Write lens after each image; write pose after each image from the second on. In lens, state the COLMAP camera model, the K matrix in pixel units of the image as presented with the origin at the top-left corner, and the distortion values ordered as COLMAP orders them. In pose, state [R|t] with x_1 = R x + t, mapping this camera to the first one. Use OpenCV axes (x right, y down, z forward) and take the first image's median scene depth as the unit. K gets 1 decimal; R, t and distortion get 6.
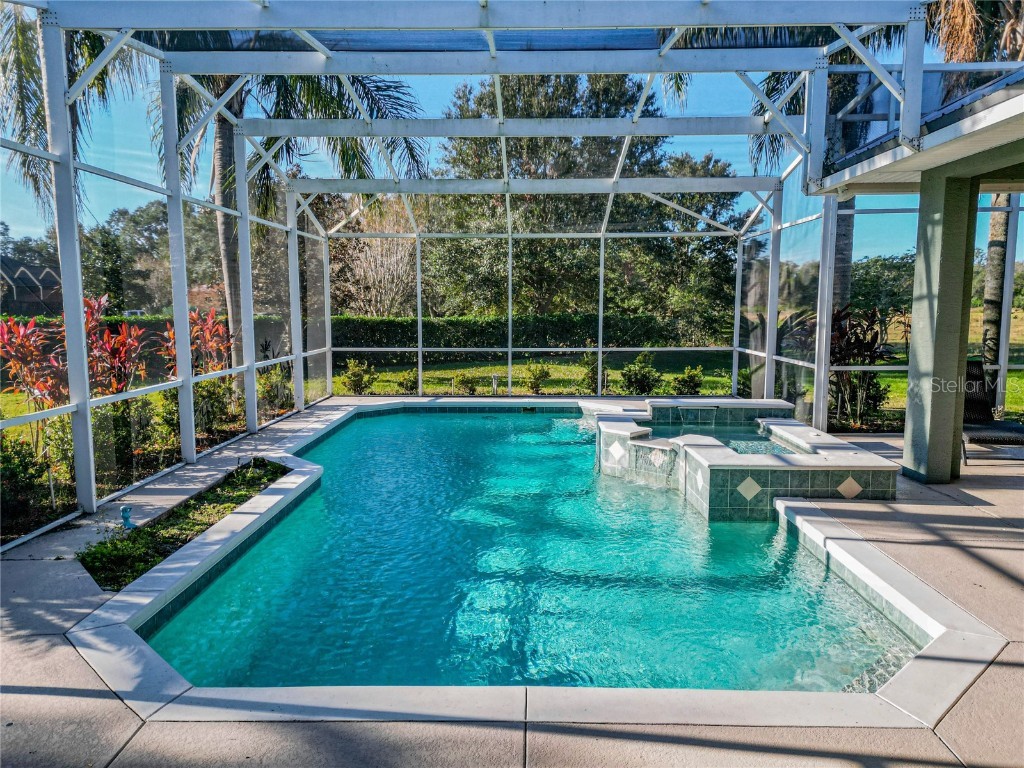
lens RADIAL K [[723.1, 0, 515.8], [0, 723.1, 383.2], [0, 0, 1]] dist [0.081861, -0.082274]
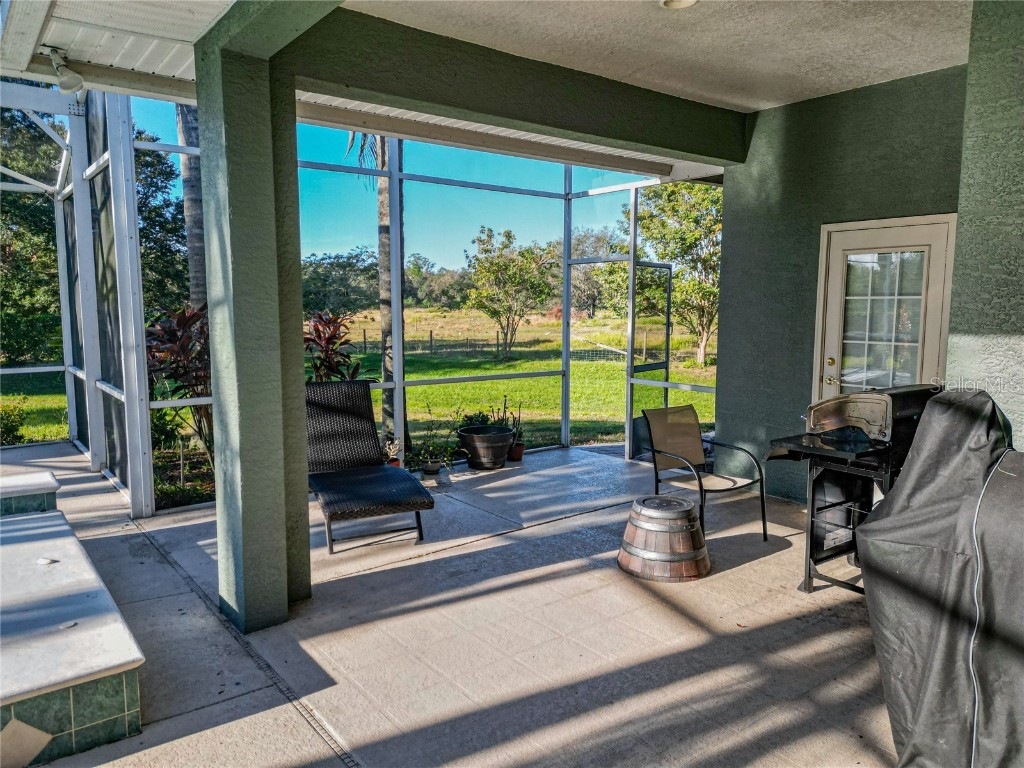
lens RADIAL K [[723.1, 0, 515.8], [0, 723.1, 383.2], [0, 0, 1]] dist [0.081861, -0.082274]
pose [[0.782199, -0.064372, 0.619695, 0.354275], [0.064377, 0.997675, 0.022377, -0.040344], [-0.619694, 0.022391, 0.784524, 0.411910]]
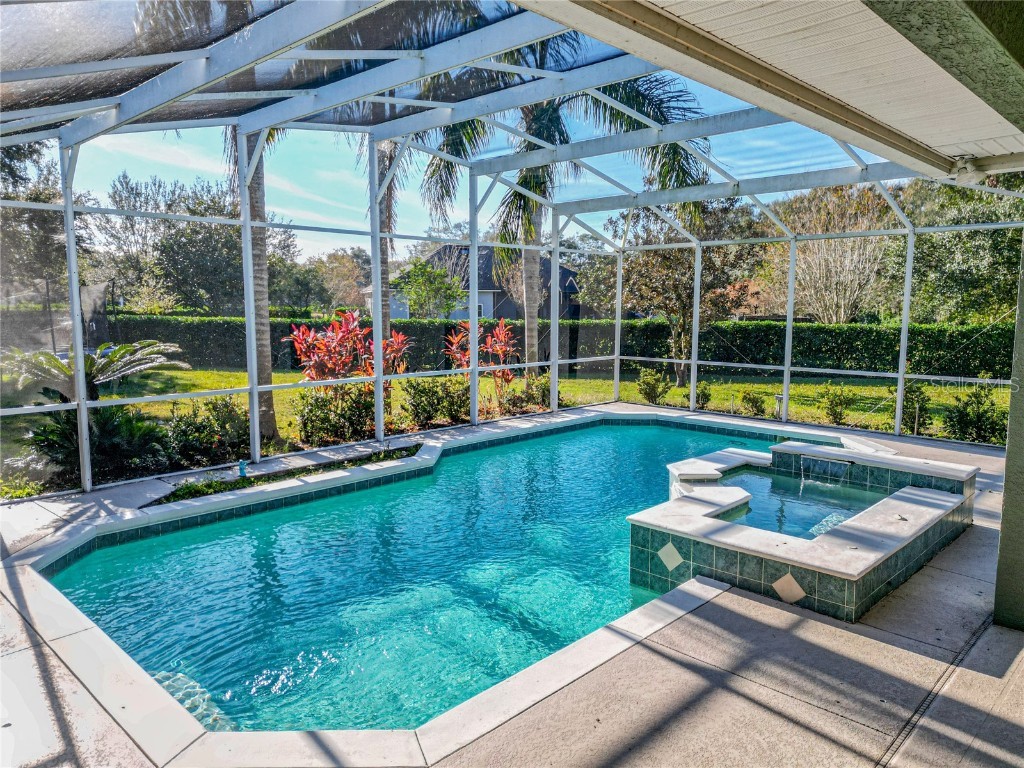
lens RADIAL K [[723.1, 0, 515.8], [0, 723.1, 383.2], [0, 0, 1]] dist [0.081861, -0.082274]
pose [[0.732746, 0.079334, -0.675862, 0.606019], [-0.078181, 0.996419, 0.032200, -0.053880], [0.675996, 0.029245, 0.736325, 0.217118]]
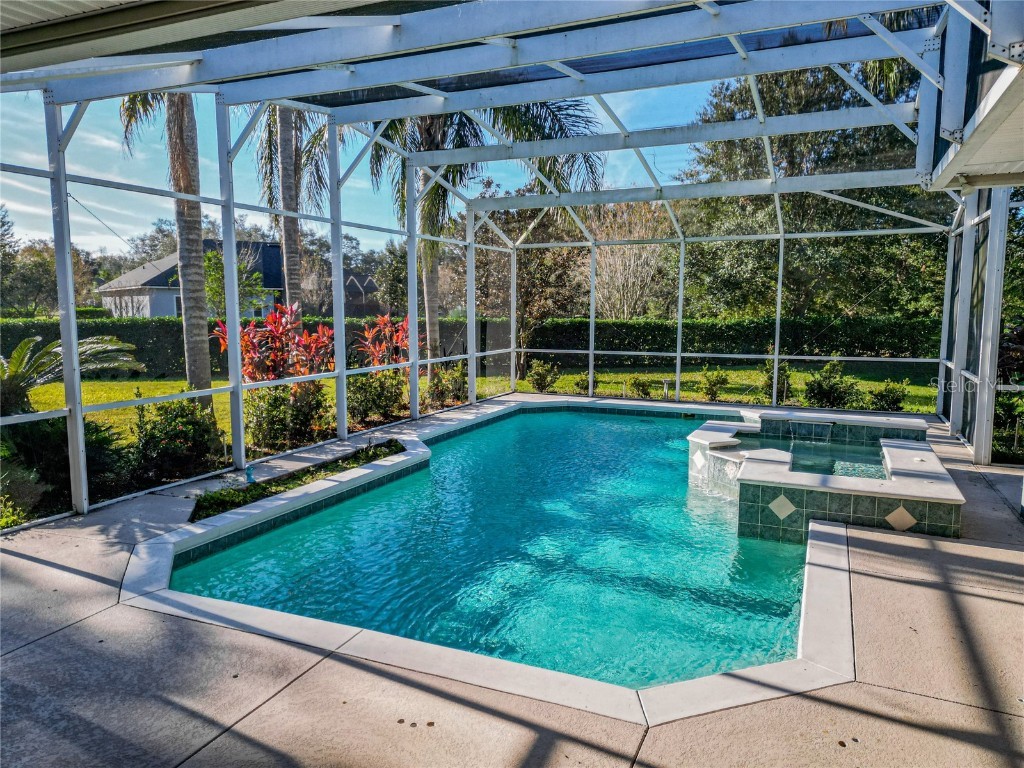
lens RADIAL K [[723.1, 0, 515.8], [0, 723.1, 383.2], [0, 0, 1]] dist [0.081861, -0.082274]
pose [[0.921554, 0.043883, -0.385761, 0.296868], [-0.044487, 0.998983, 0.007364, -0.007703], [0.385692, 0.010375, 0.922569, -0.015948]]
